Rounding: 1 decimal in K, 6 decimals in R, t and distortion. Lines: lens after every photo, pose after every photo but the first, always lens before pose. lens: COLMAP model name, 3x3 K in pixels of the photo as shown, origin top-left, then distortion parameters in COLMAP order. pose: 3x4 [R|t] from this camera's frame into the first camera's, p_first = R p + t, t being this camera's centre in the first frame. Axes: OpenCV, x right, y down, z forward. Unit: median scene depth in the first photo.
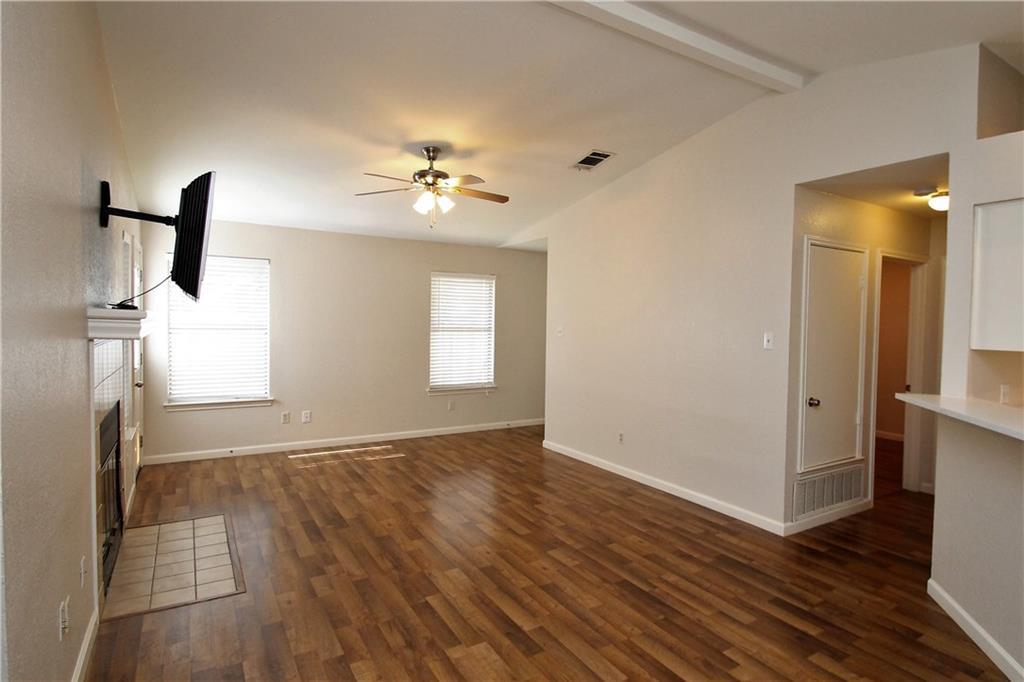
lens RADIAL K [[556.4, 0, 543.4], [0, 556.4, 336.0], [0, 0, 1]] dist [0.007580, 0.000344]
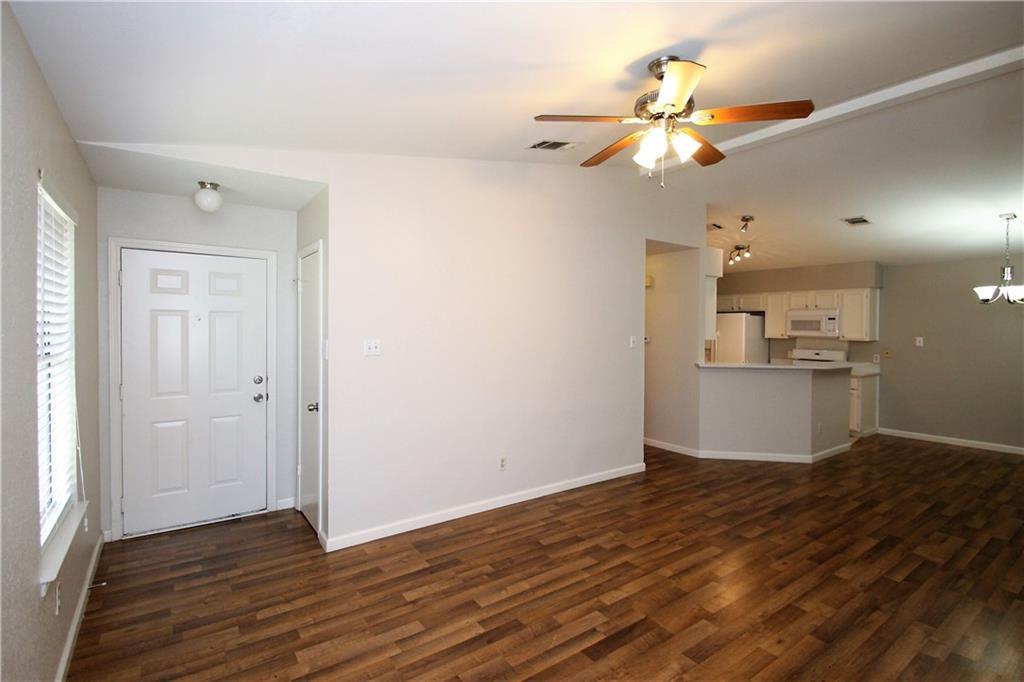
lens RADIAL K [[493.8, 0, 530.0], [0, 493.8, 329.9], [0, 0, 1]] dist [-0.006053, -0.008210]
pose [[-0.070096, -0.020654, 0.997326, -0.829298], [0.024179, 0.999457, 0.022398, -0.056472], [-0.997247, 0.025685, -0.069559, 1.322074]]
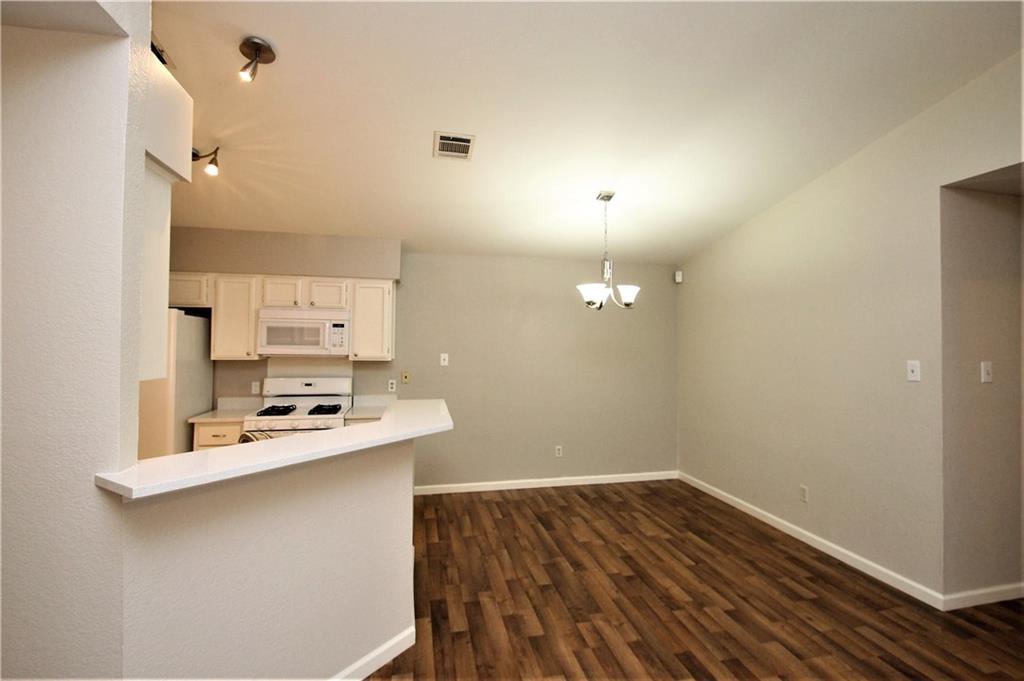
lens RADIAL K [[493.8, 0, 516.6], [0, 493.8, 334.6], [0, 0, 1]] dist [-0.006053, -0.008210]
pose [[-0.938579, -0.014021, 0.344781, 0.134769], [-0.008062, 0.999792, 0.018710, -0.033784], [-0.344971, 0.014781, -0.938497, 0.982880]]
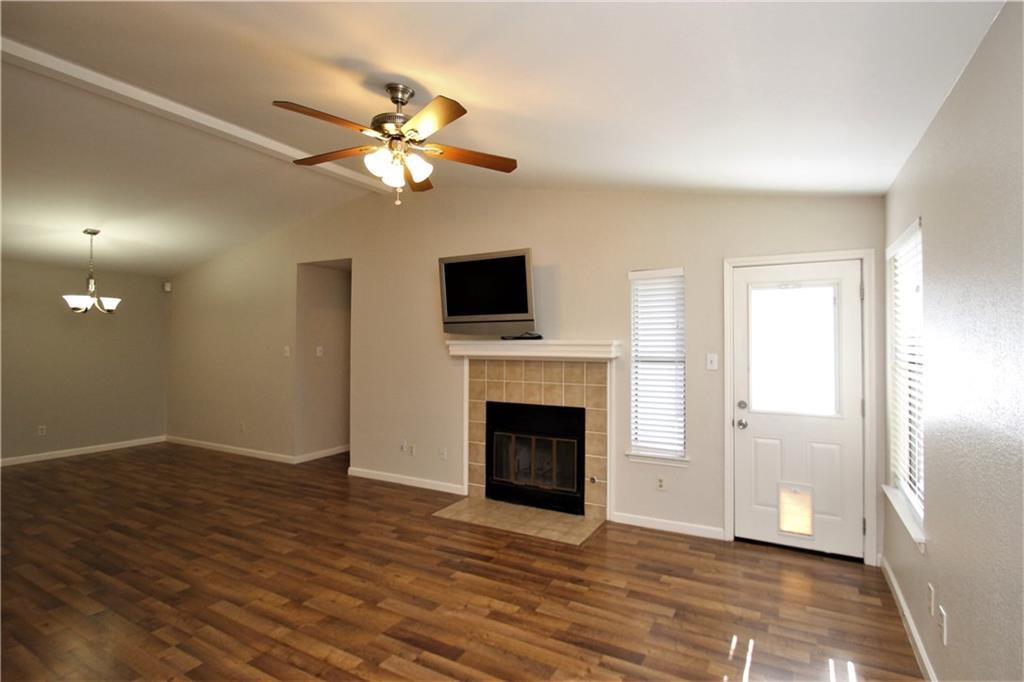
lens RADIAL K [[493.8, 0, 528.0], [0, 493.8, 335.3], [0, 0, 1]] dist [-0.006053, -0.008210]
pose [[-0.862094, -0.025767, -0.506093, -0.048511], [-0.033658, 0.999413, 0.006452, -0.054999], [0.505630, 0.022596, -0.862455, 1.758677]]
